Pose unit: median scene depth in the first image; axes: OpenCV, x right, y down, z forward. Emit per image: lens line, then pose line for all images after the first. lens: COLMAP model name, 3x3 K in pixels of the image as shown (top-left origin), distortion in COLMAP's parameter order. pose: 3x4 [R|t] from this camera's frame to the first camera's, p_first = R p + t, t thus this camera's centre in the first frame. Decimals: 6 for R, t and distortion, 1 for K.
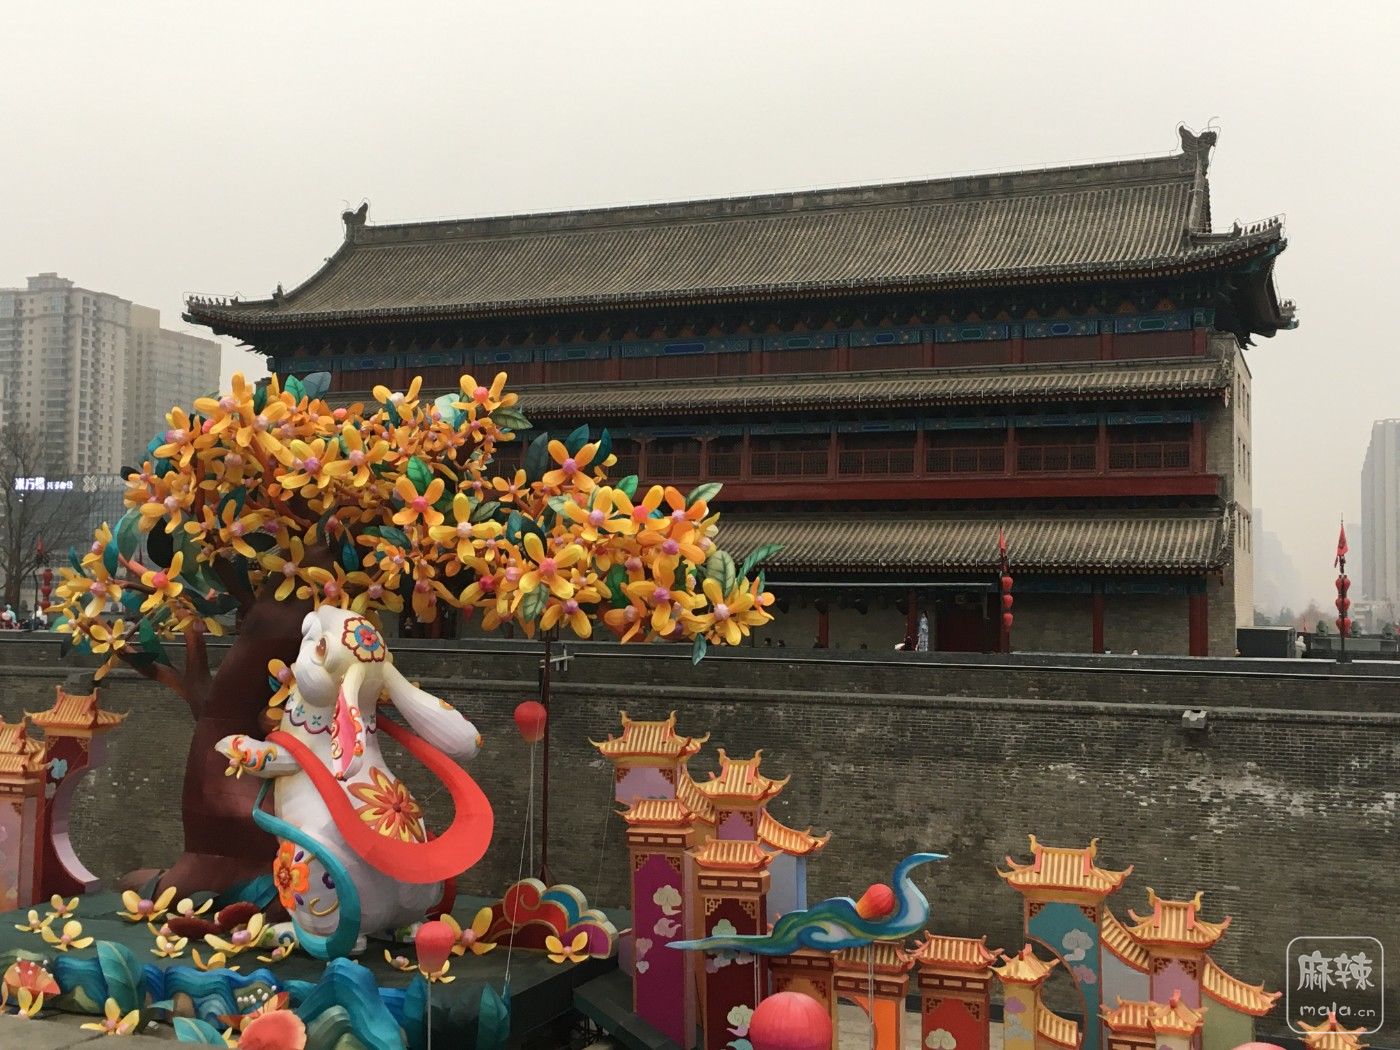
lens RADIAL K [[1588.8, 0, 700.0], [0, 1588.8, 531.5], [0, 0, 1]] dist [0.044598, 0.000000]
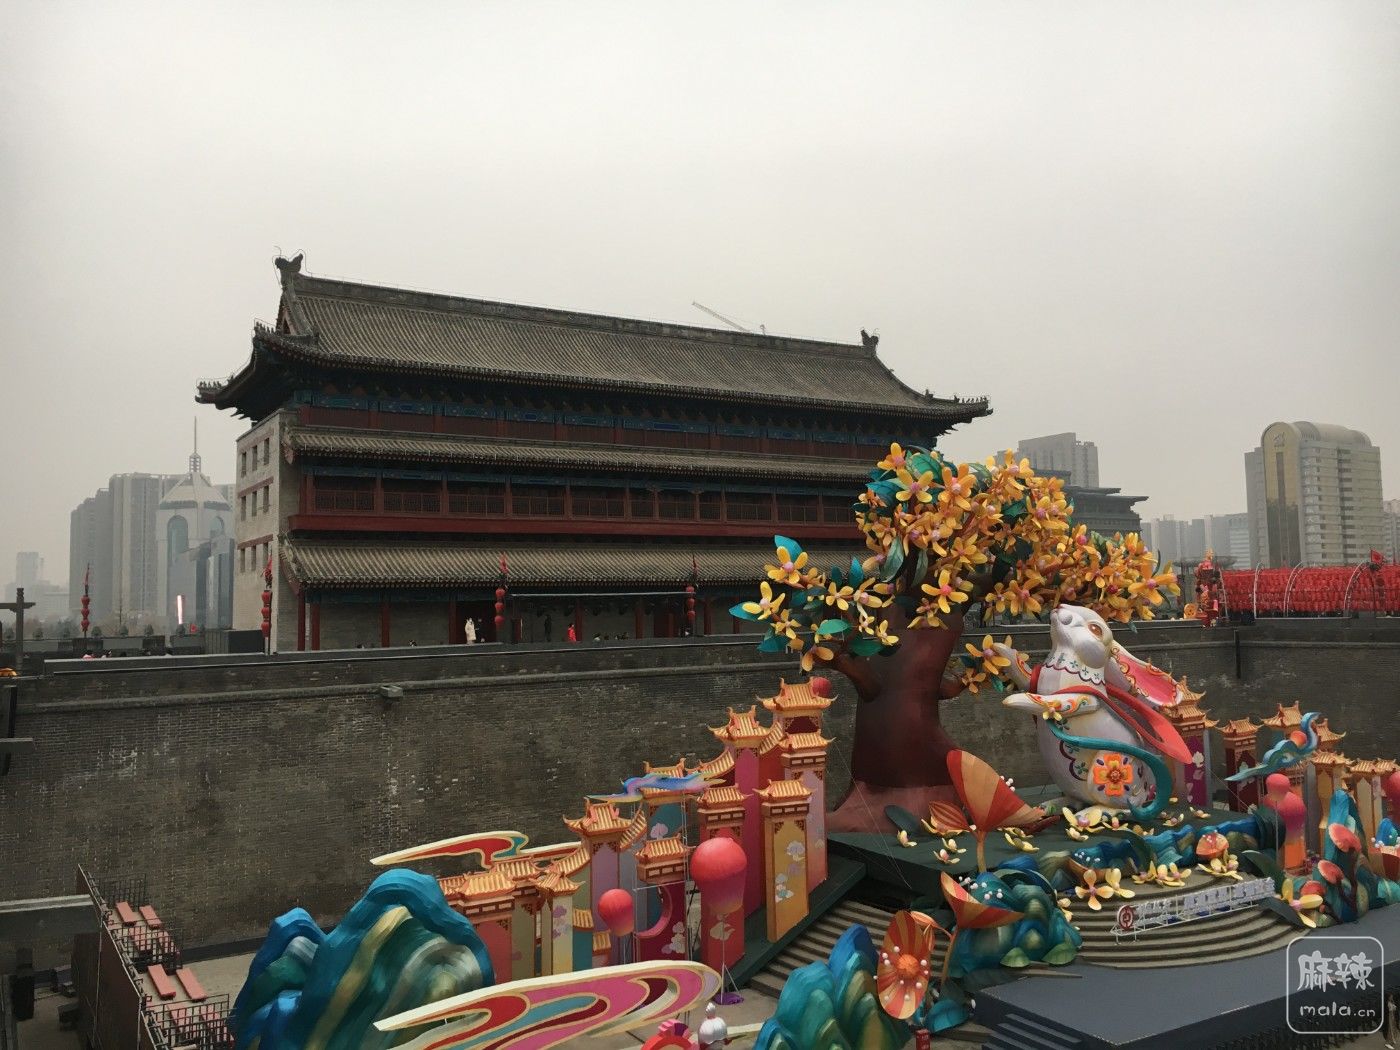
lens RADIAL K [[1201.3, 0, 700.0], [0, 1201.3, 515.1], [0, 0, 1]] dist [0.057084, -0.004244]
pose [[0.603330, 0.035472, 0.796703, -0.757498], [-0.008764, 0.999245, -0.037853, 0.002954], [-0.797444, 0.015855, 0.603185, 0.302940]]
